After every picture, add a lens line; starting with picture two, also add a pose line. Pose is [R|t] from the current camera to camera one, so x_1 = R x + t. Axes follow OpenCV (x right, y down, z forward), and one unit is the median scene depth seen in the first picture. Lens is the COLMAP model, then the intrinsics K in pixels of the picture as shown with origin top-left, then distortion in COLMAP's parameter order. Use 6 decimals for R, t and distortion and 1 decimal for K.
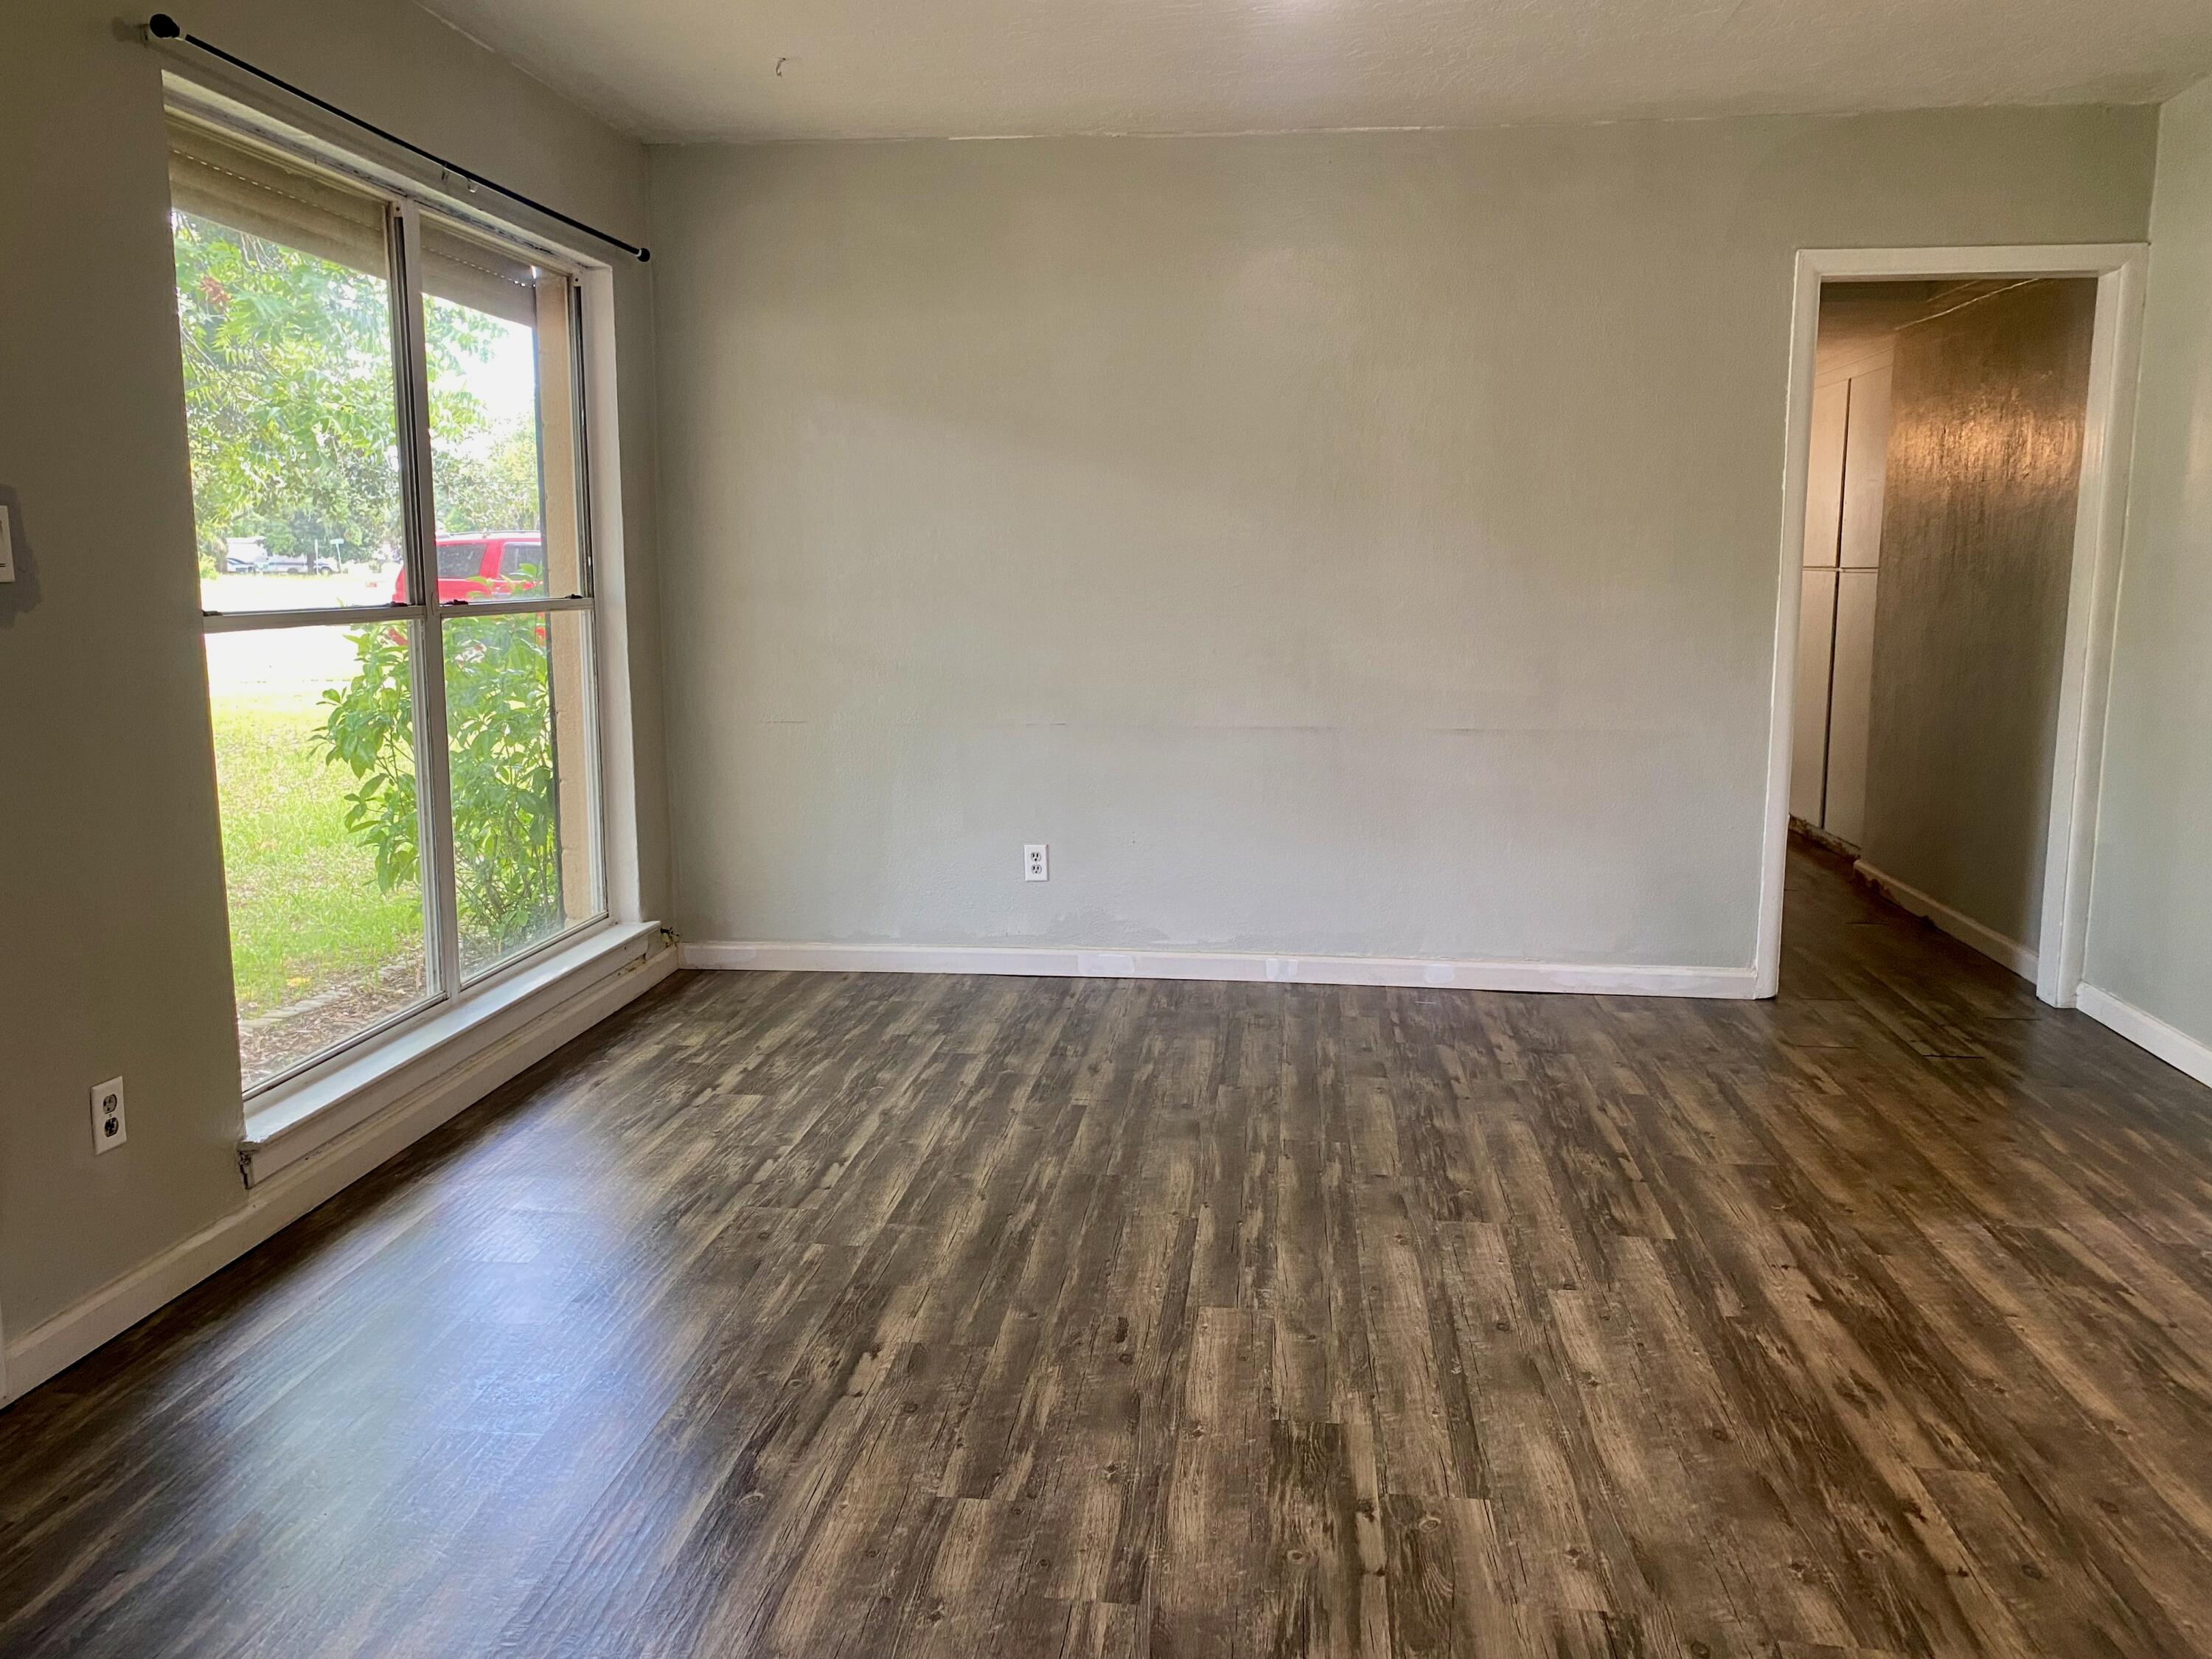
lens RADIAL K [[1671.7, 0, 1109.9], [0, 1671.7, 815.6], [0, 0, 1]] dist [0.034725, -0.022909]
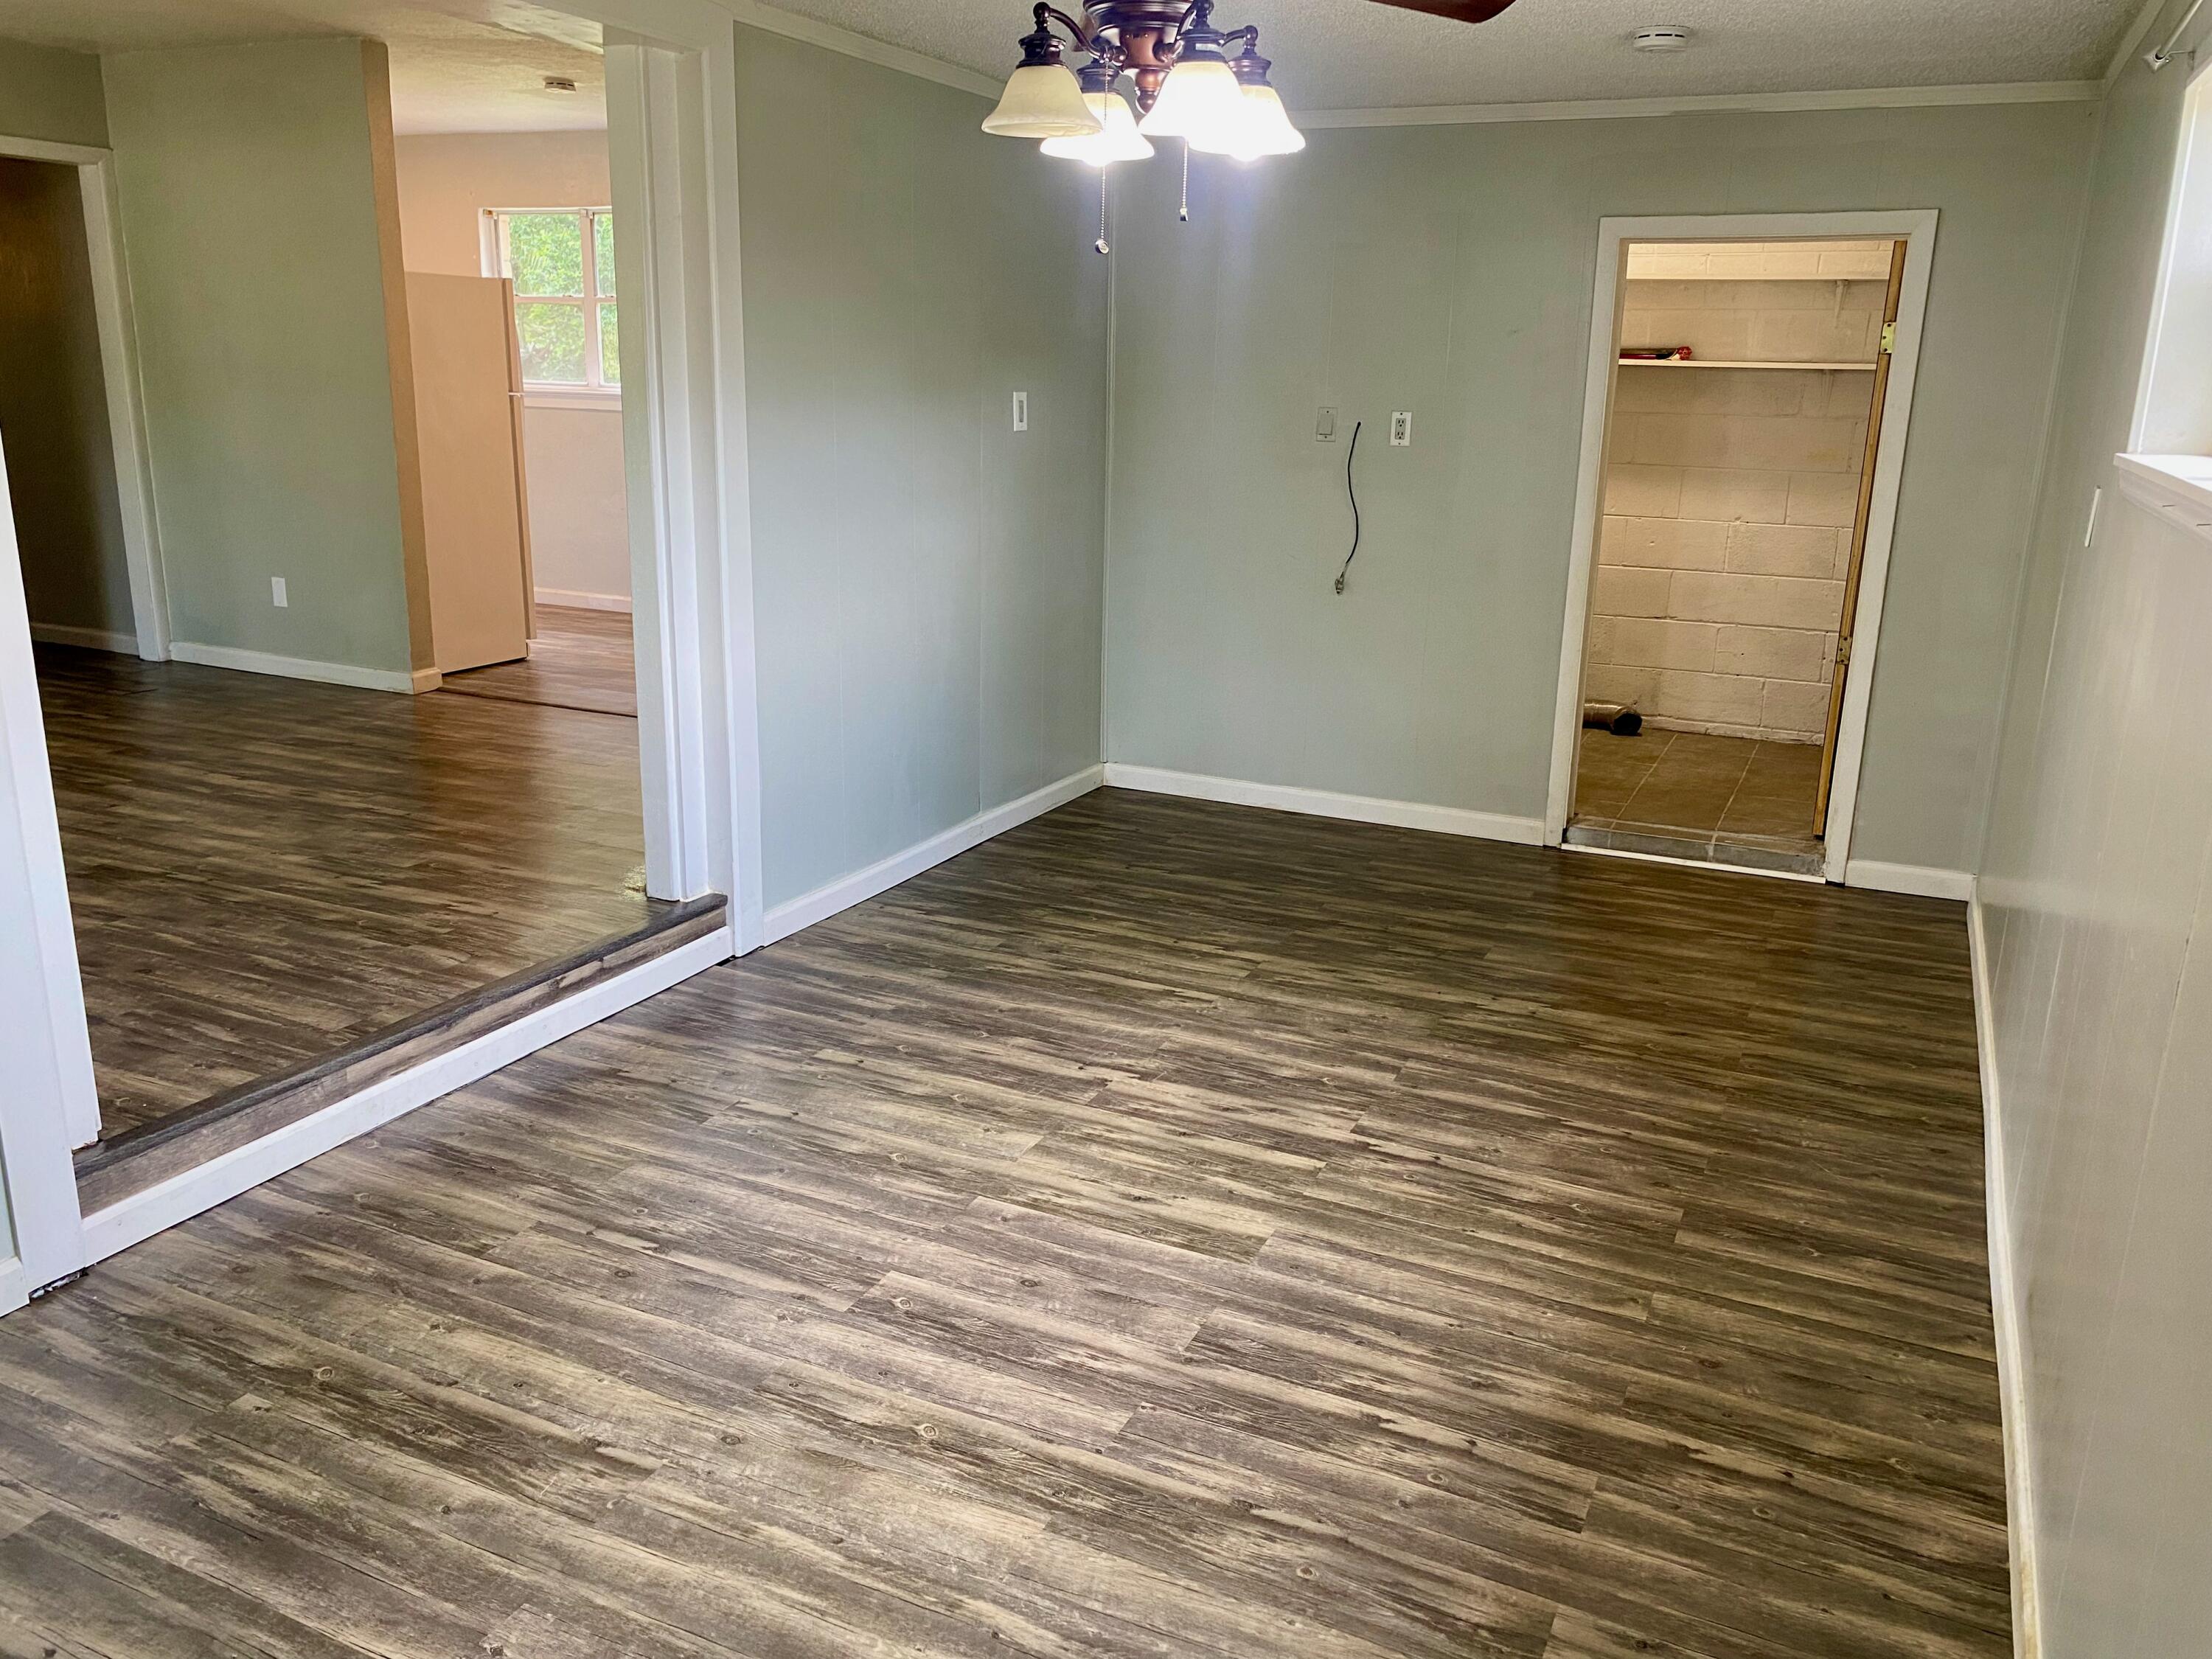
lens RADIAL K [[1671.7, 0, 1105.8], [0, 1671.7, 828.5], [0, 0, 1]] dist [0.034725, -0.022909]
pose [[0.324534, -0.243062, 0.914111, -0.774929], [0.117407, 0.969297, 0.216054, 0.040582], [-0.938559, 0.037206, 0.343107, -0.423825]]
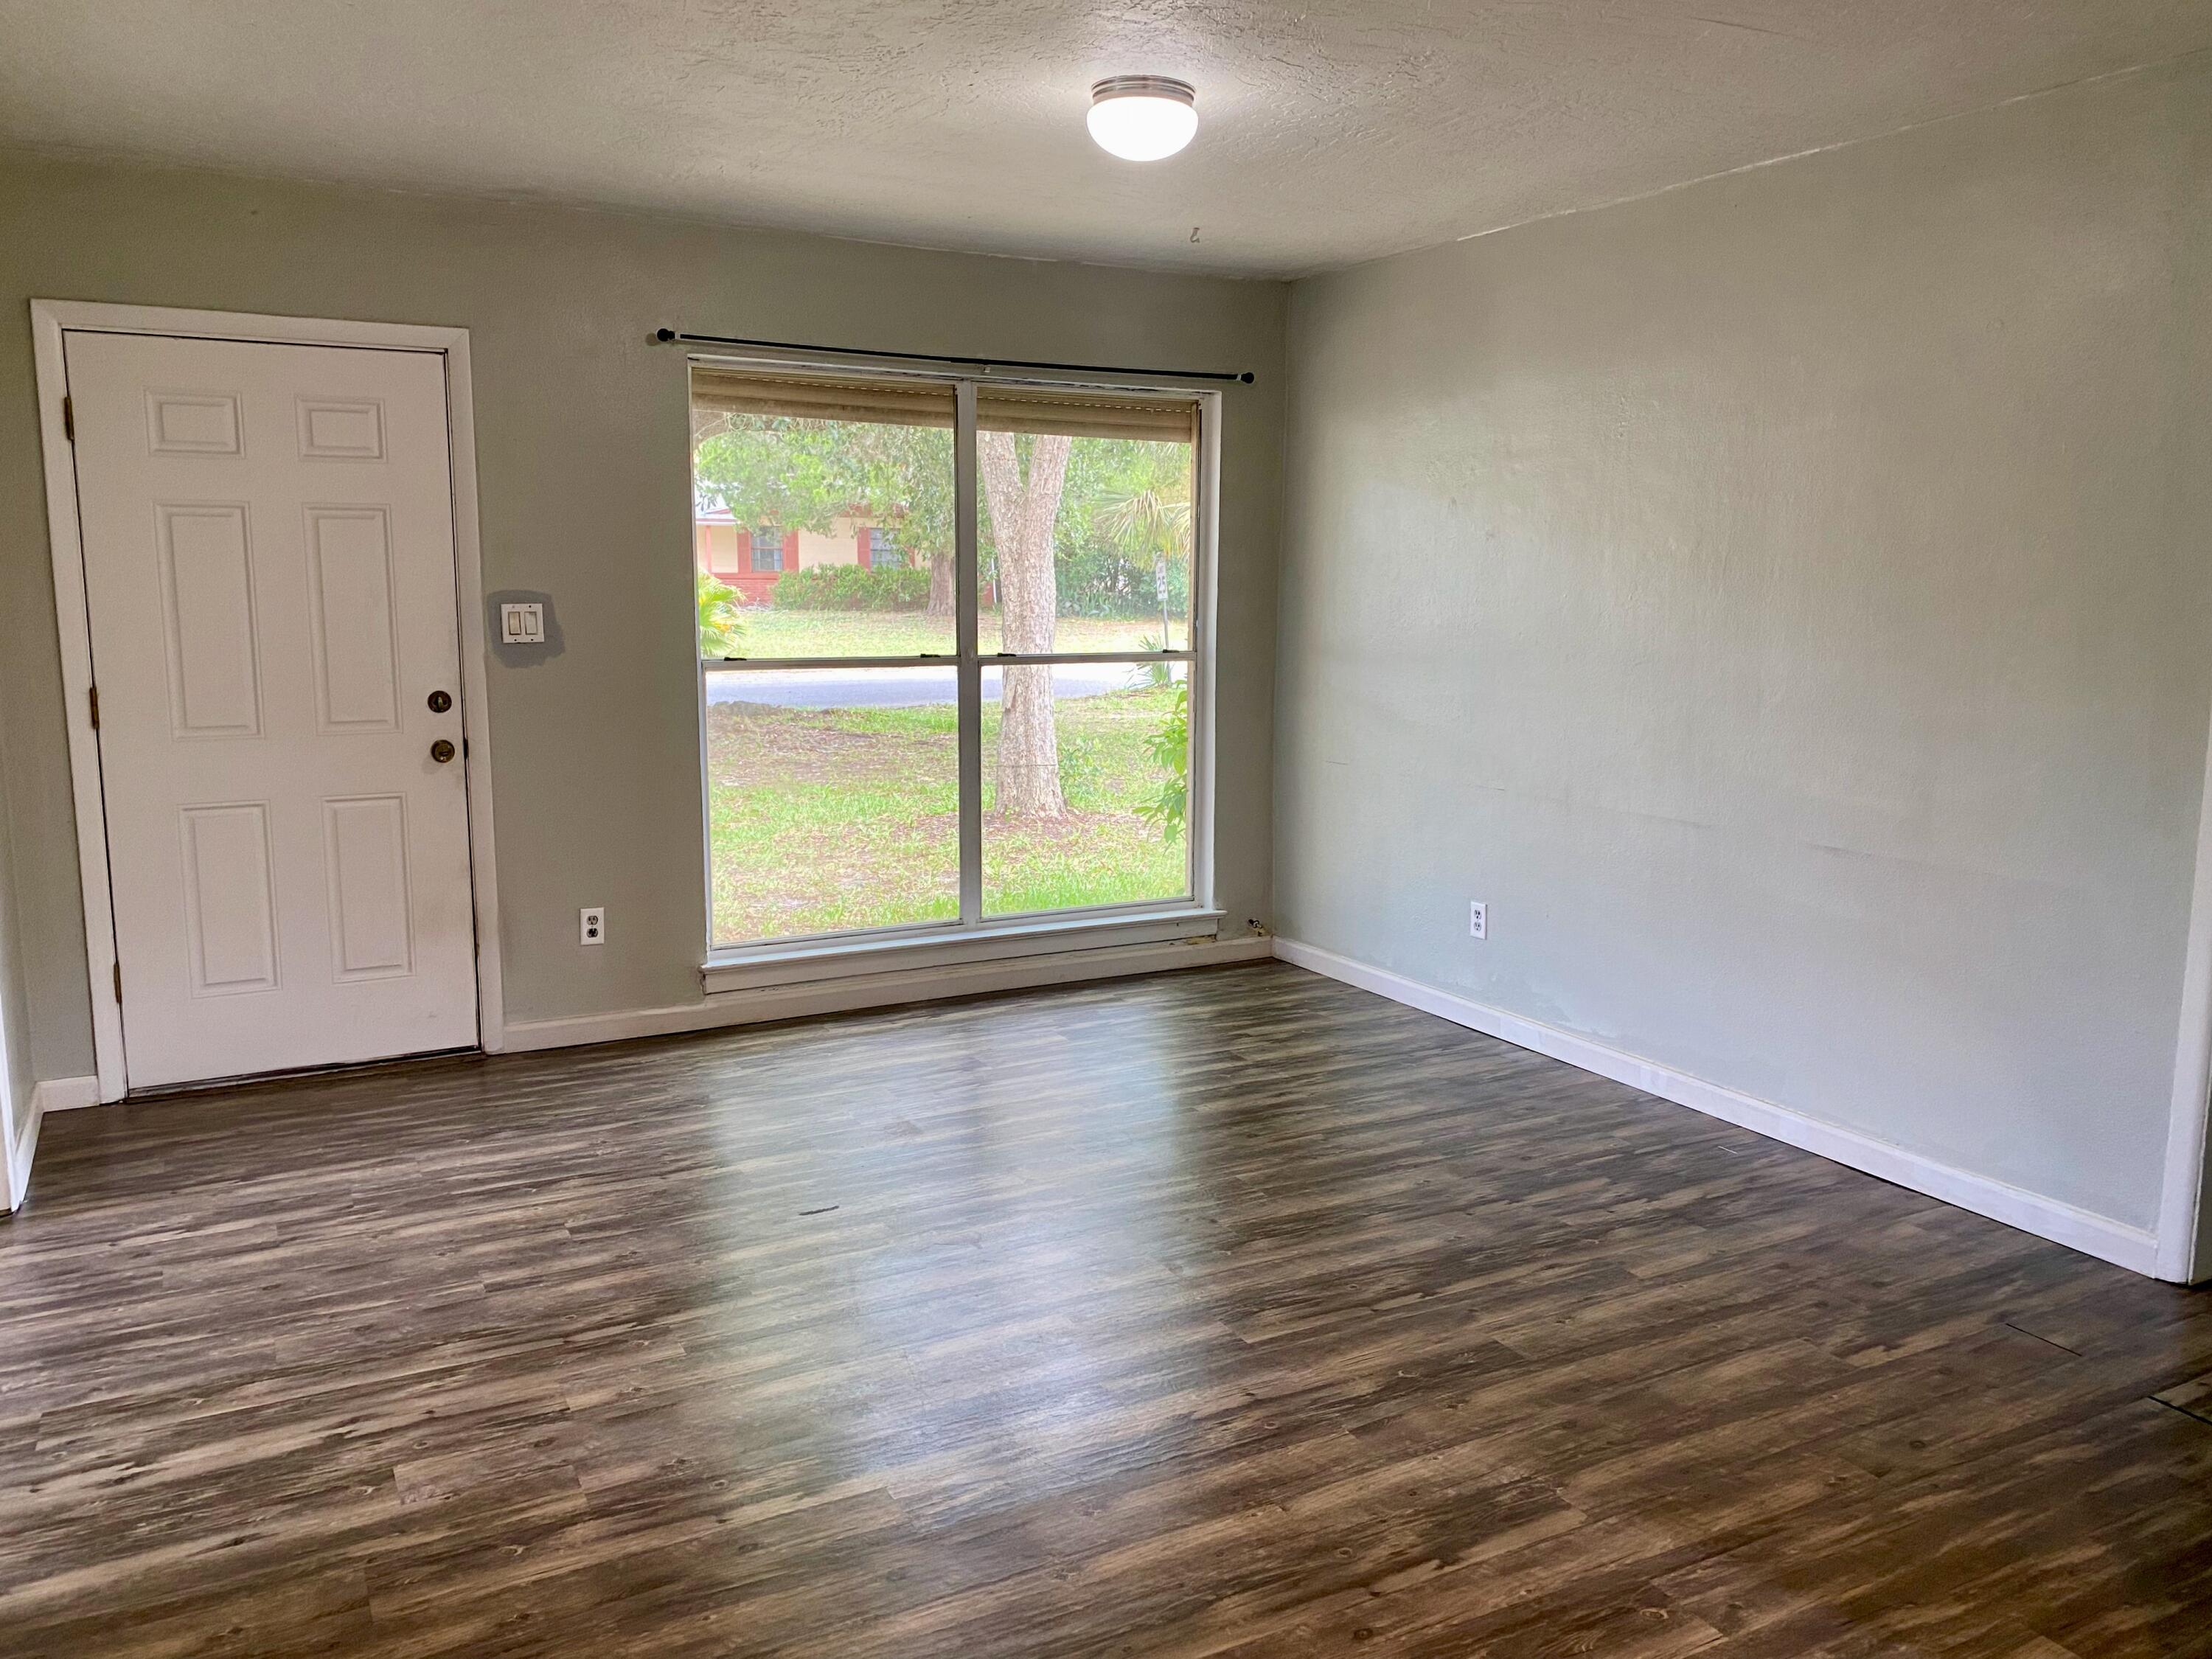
lens RADIAL K [[1671.7, 0, 1113.2], [0, 1671.7, 831.3], [0, 0, 1]] dist [0.034725, -0.022909]
pose [[0.575376, 0.131486, -0.807250, 0.911501], [-0.128524, 0.989266, 0.069527, -0.096385], [0.807727, 0.063747, 0.586100, 0.276351]]
